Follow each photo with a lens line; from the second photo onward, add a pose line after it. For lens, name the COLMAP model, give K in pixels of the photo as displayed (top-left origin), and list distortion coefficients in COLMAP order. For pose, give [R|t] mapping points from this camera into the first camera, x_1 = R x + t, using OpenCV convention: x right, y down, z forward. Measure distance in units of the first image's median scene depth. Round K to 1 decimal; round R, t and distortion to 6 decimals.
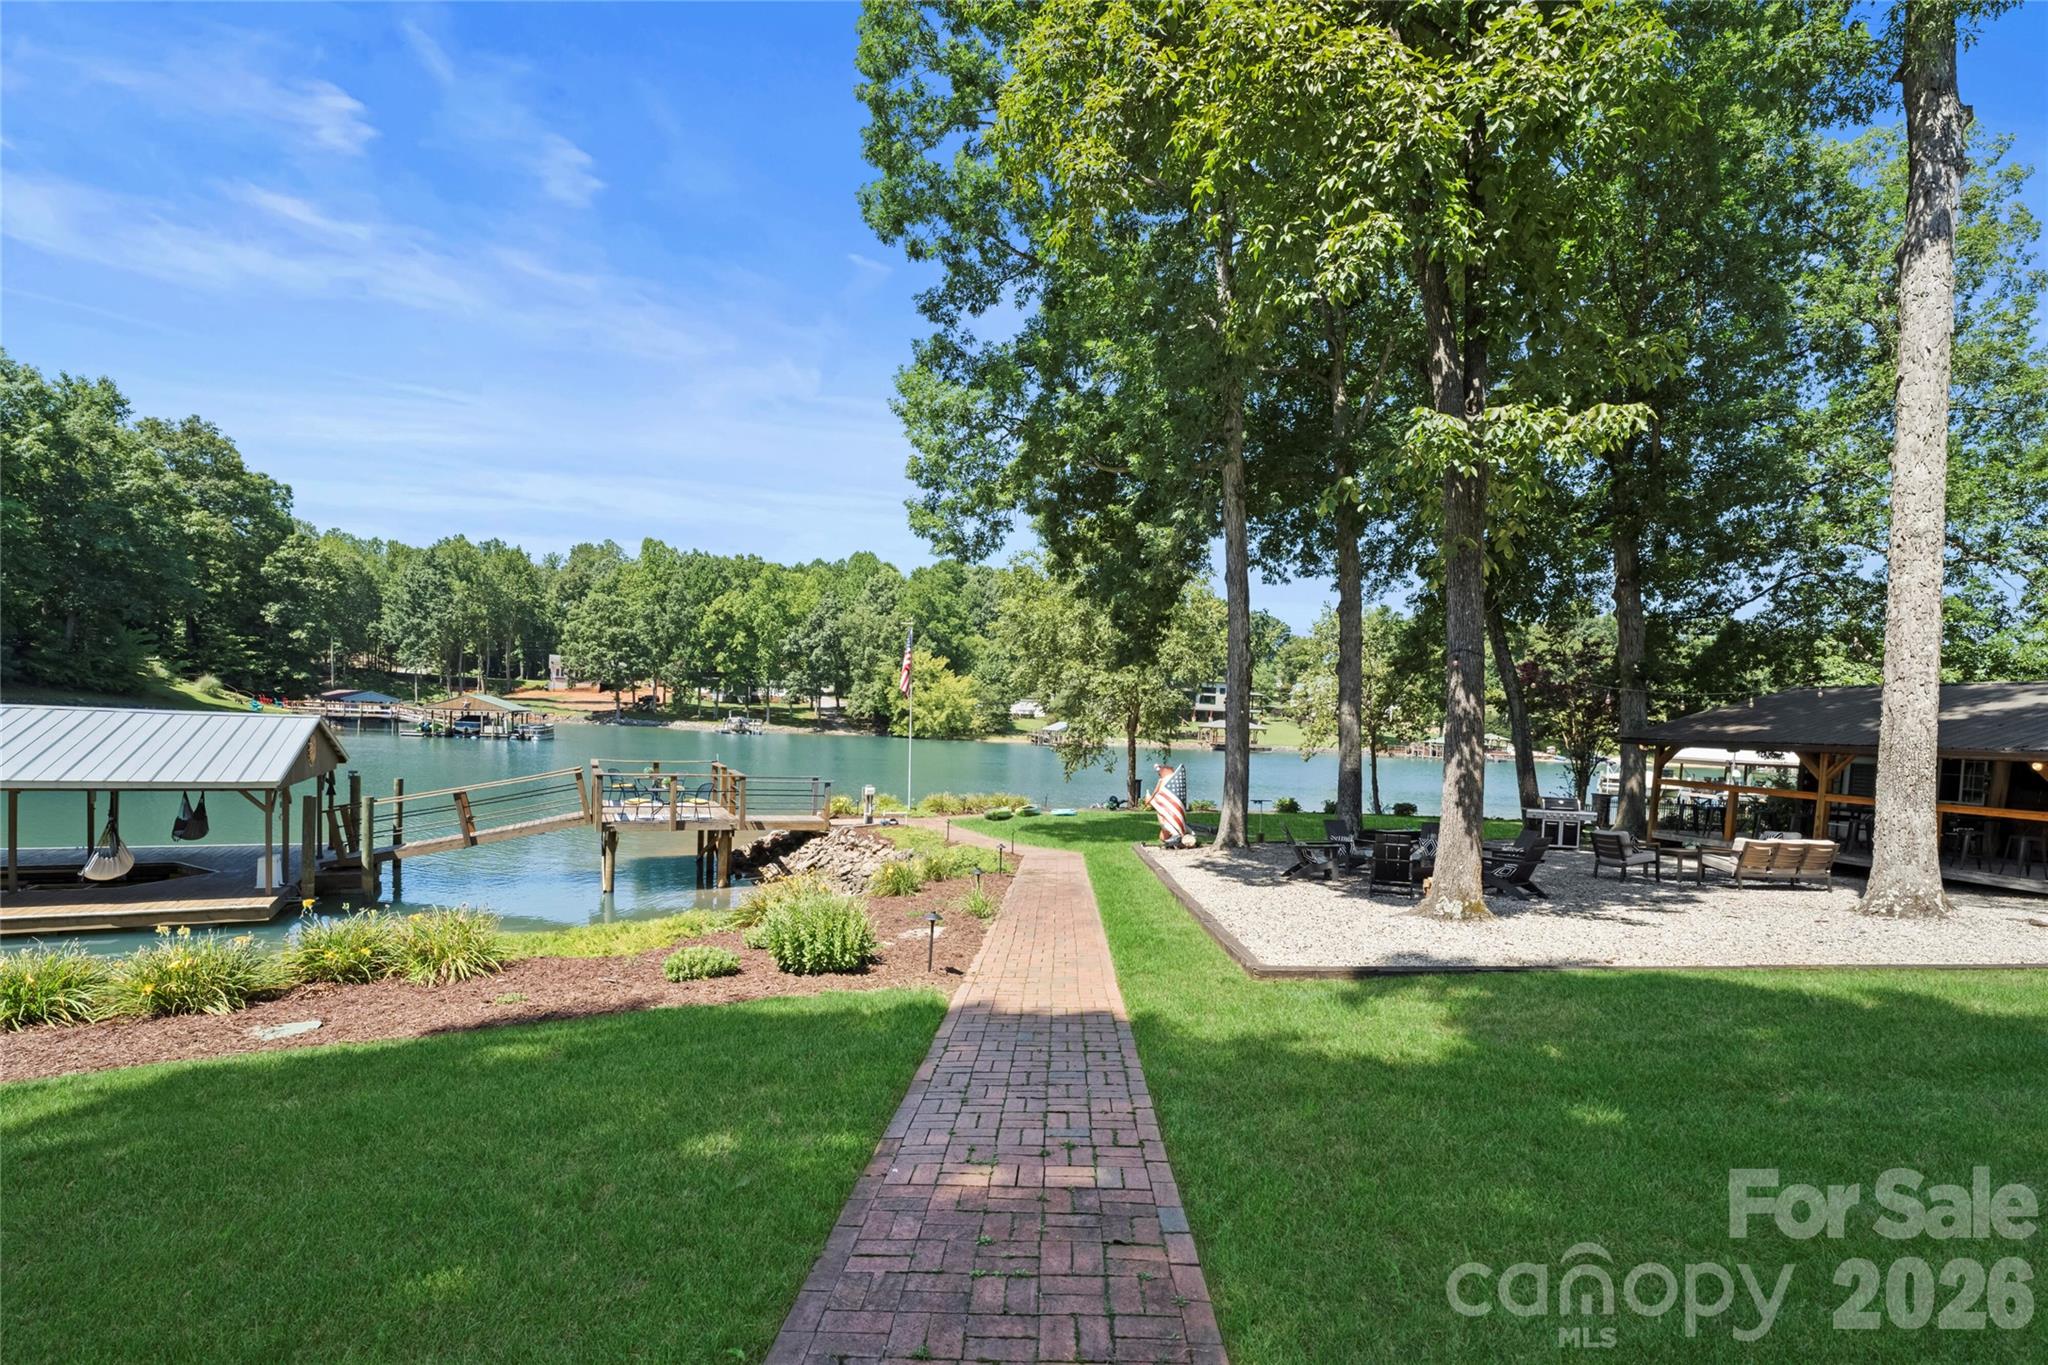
lens RADIAL K [[939.3, 0, 1031.4], [0, 939.3, 757.3], [0, 0, 1]] dist [-0.001590, 0.000026]
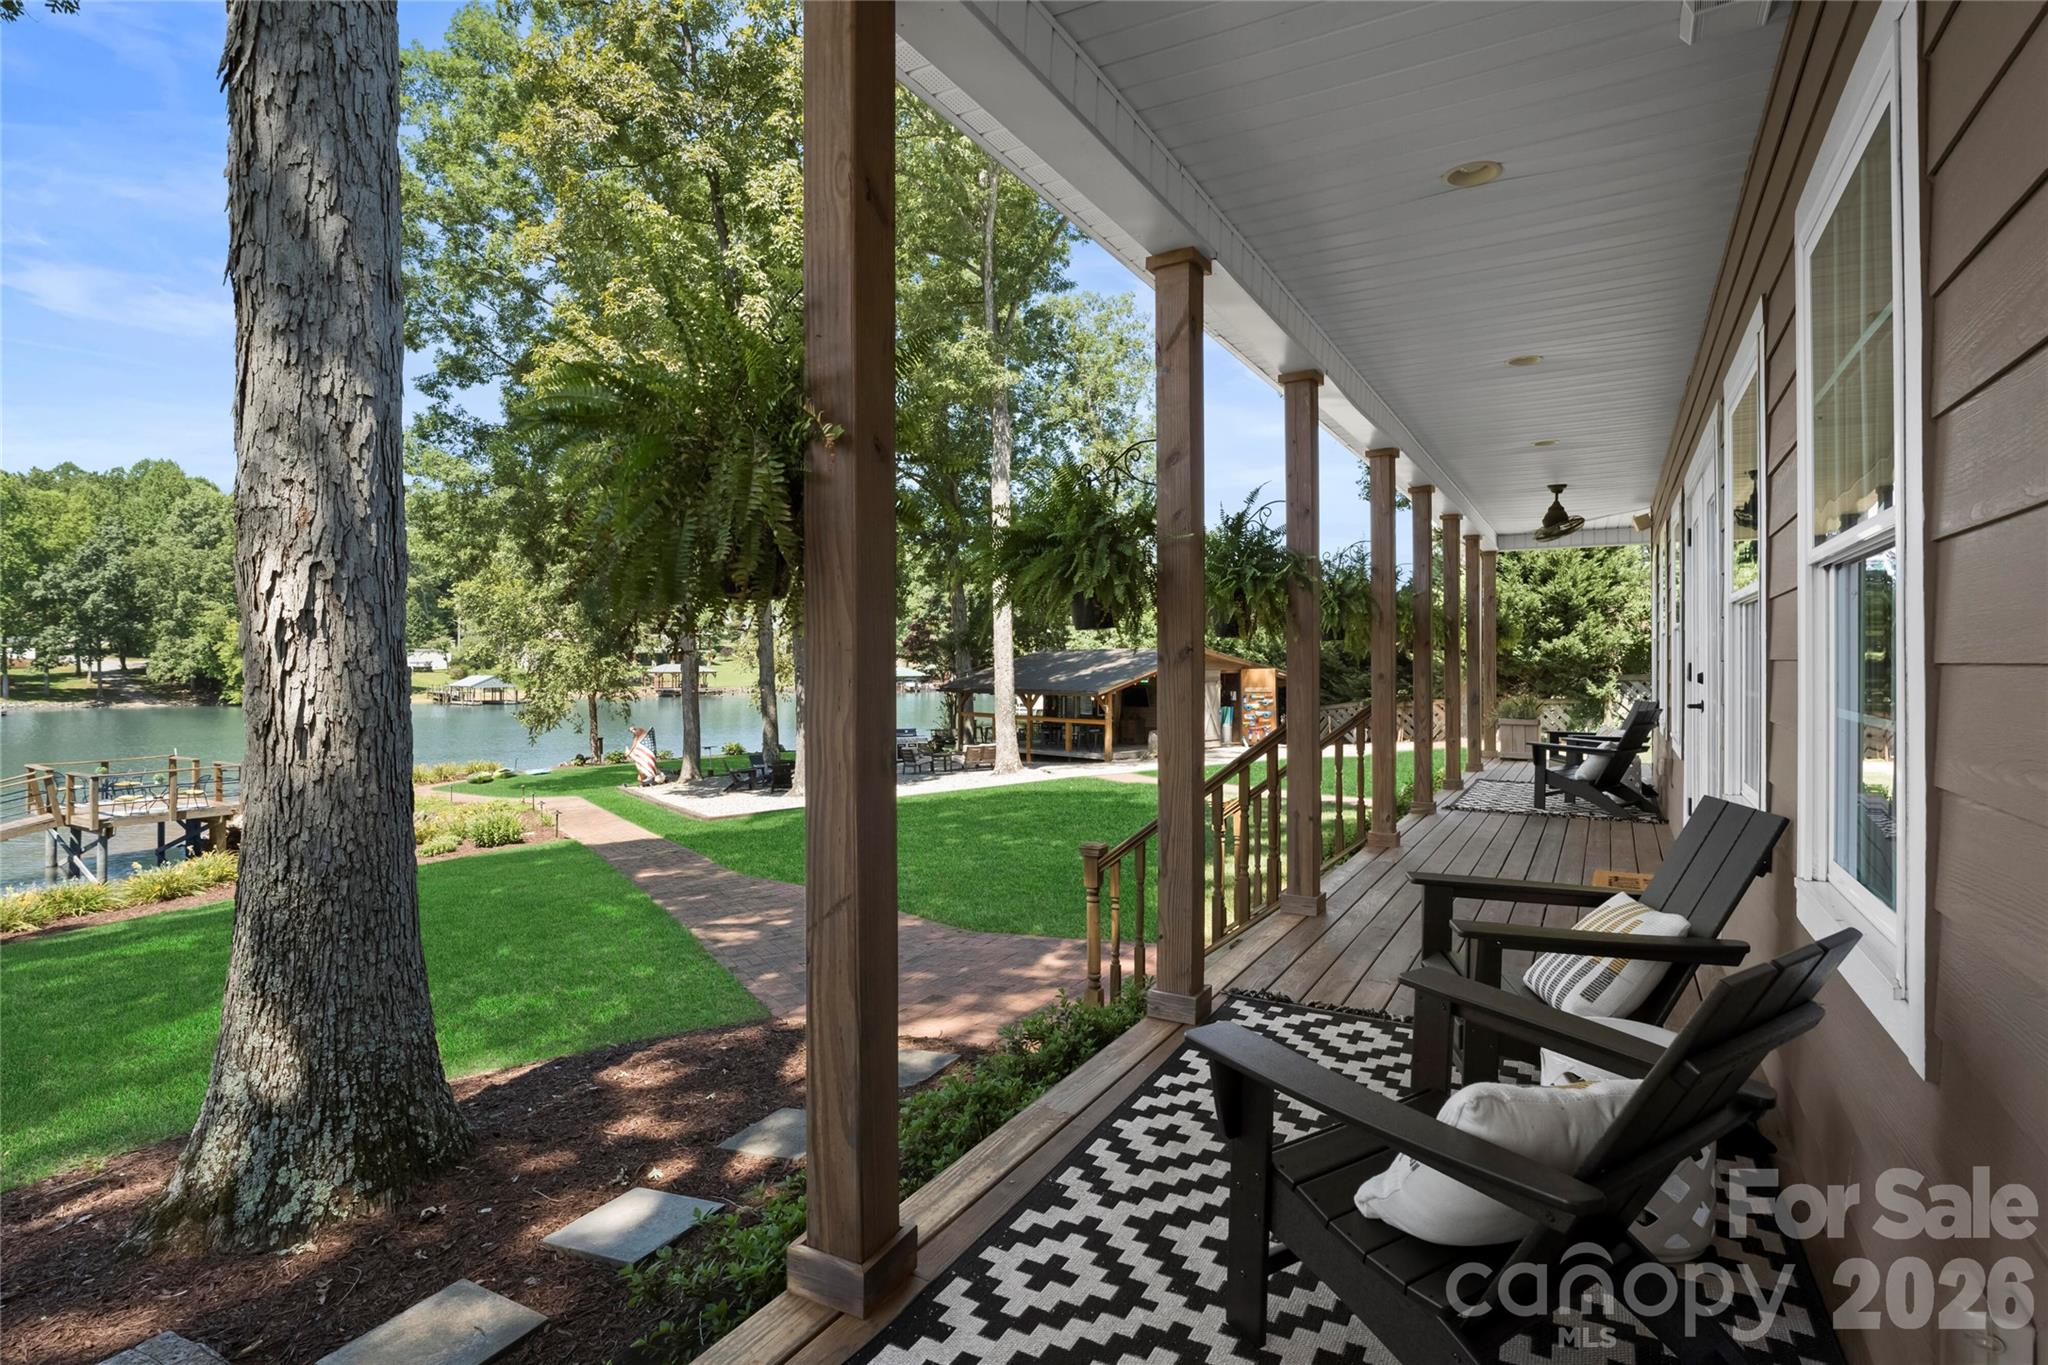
lens RADIAL K [[1022.8, 0, 1030.9], [0, 1022.8, 649.9], [0, 0, 1]] dist [-0.001594, -0.000926]
pose [[0.855367, -0.039563, 0.516509, -0.015320], [0.063013, 0.997622, -0.027939, -0.003063], [-0.514175, 0.056445, 0.855826, -0.067152]]
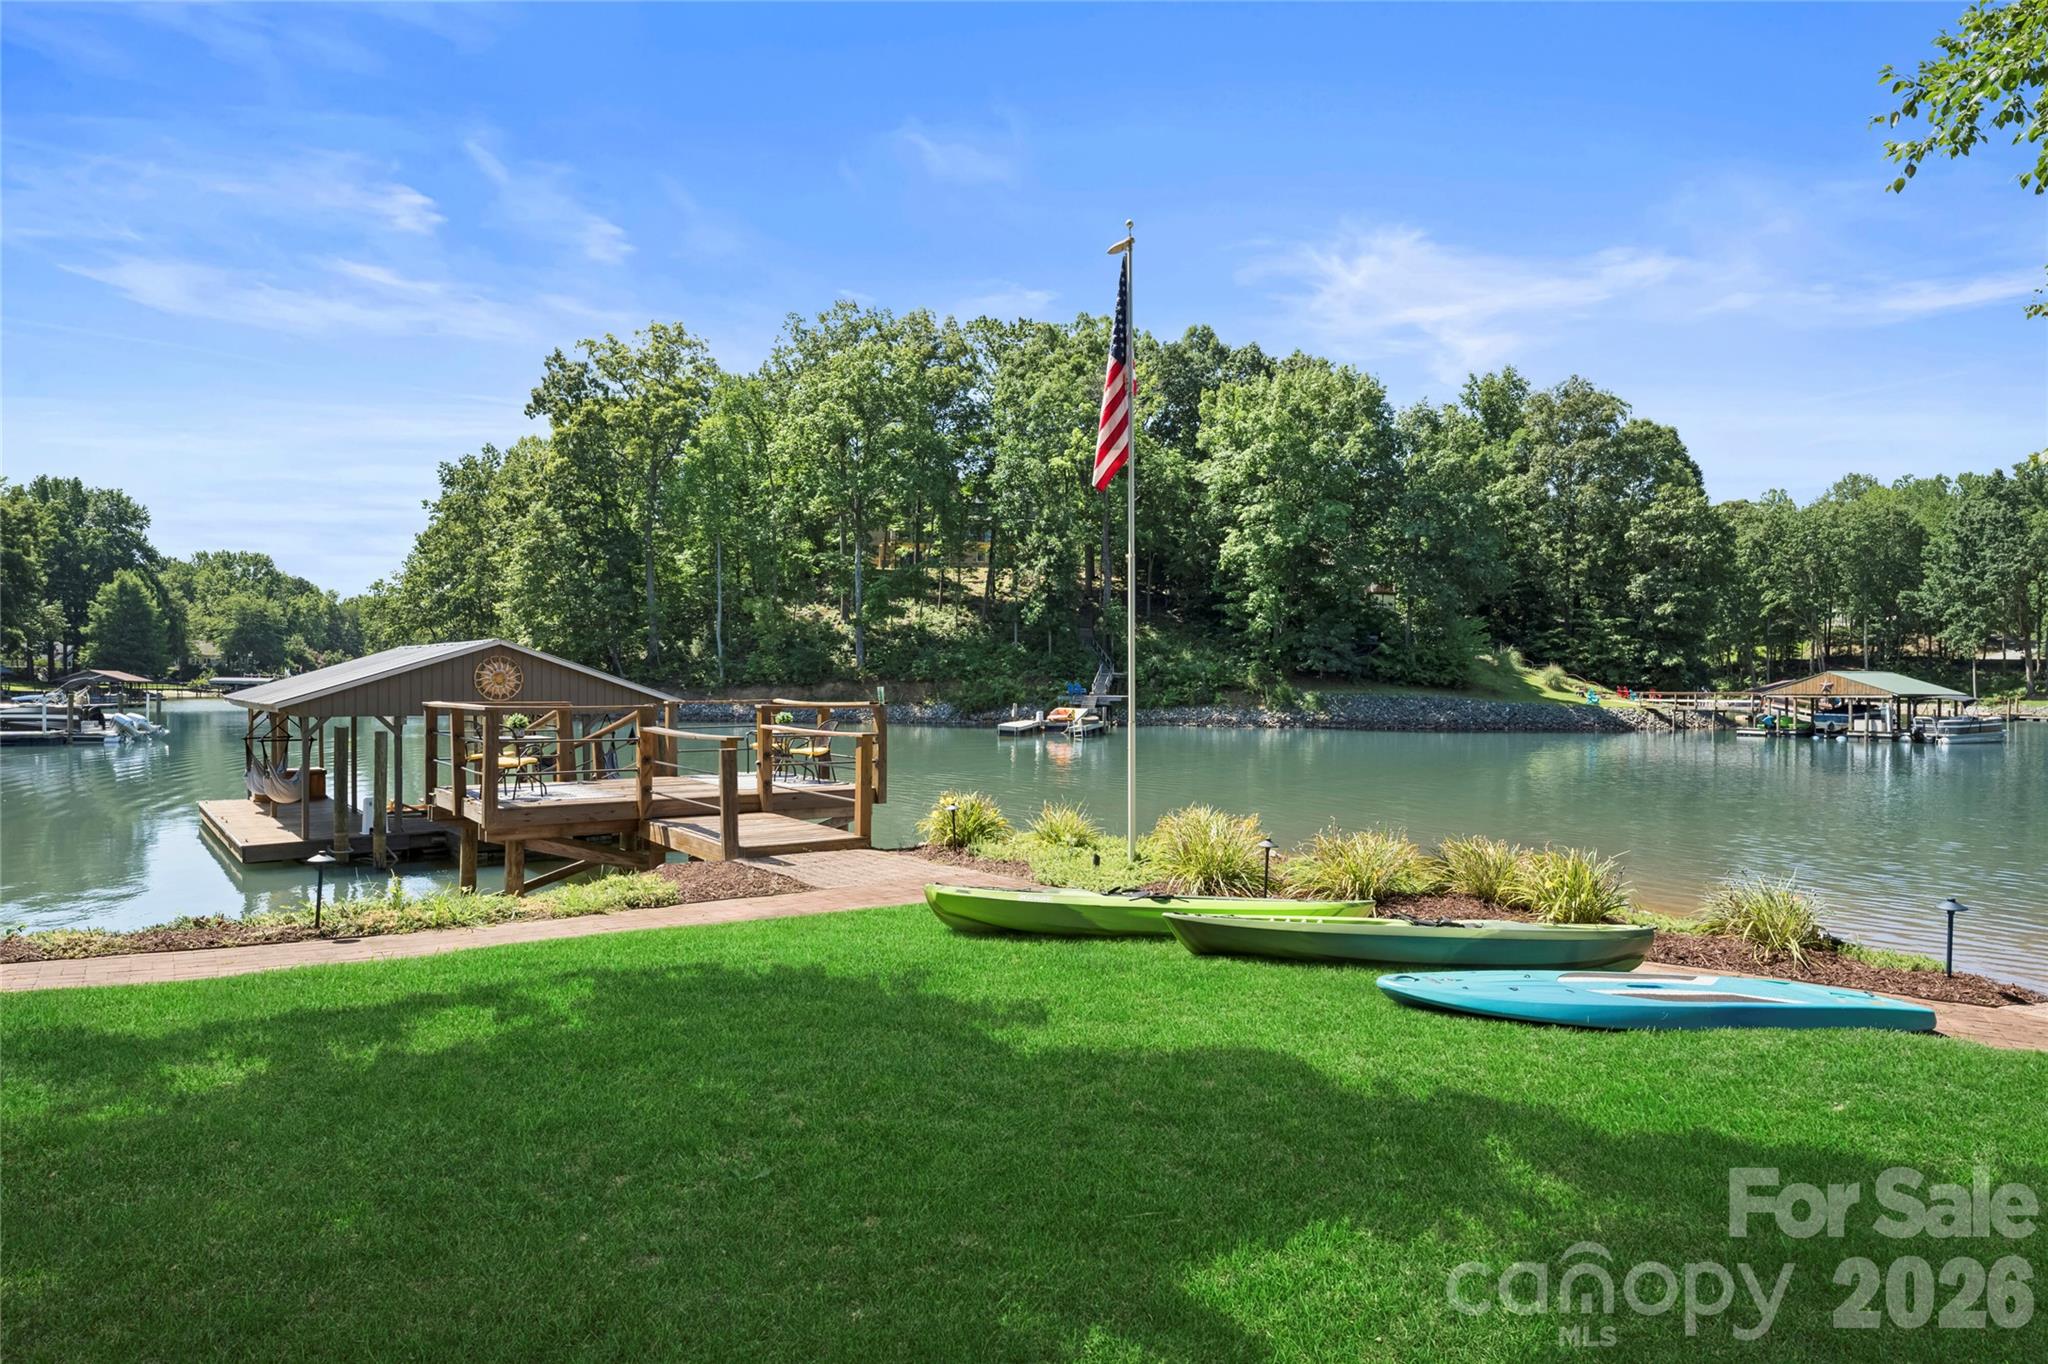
lens RADIAL K [[1159.5, 0, 1024.0], [0, 1159.5, 682.0], [0, 0, 1]] dist [0.003923, 0.000883]
pose [[0.176843, -0.050013, -0.982967, 0.045827], [-0.042716, 0.997377, -0.058431, 0.005800], [0.983312, 0.052321, 0.174243, 0.187511]]
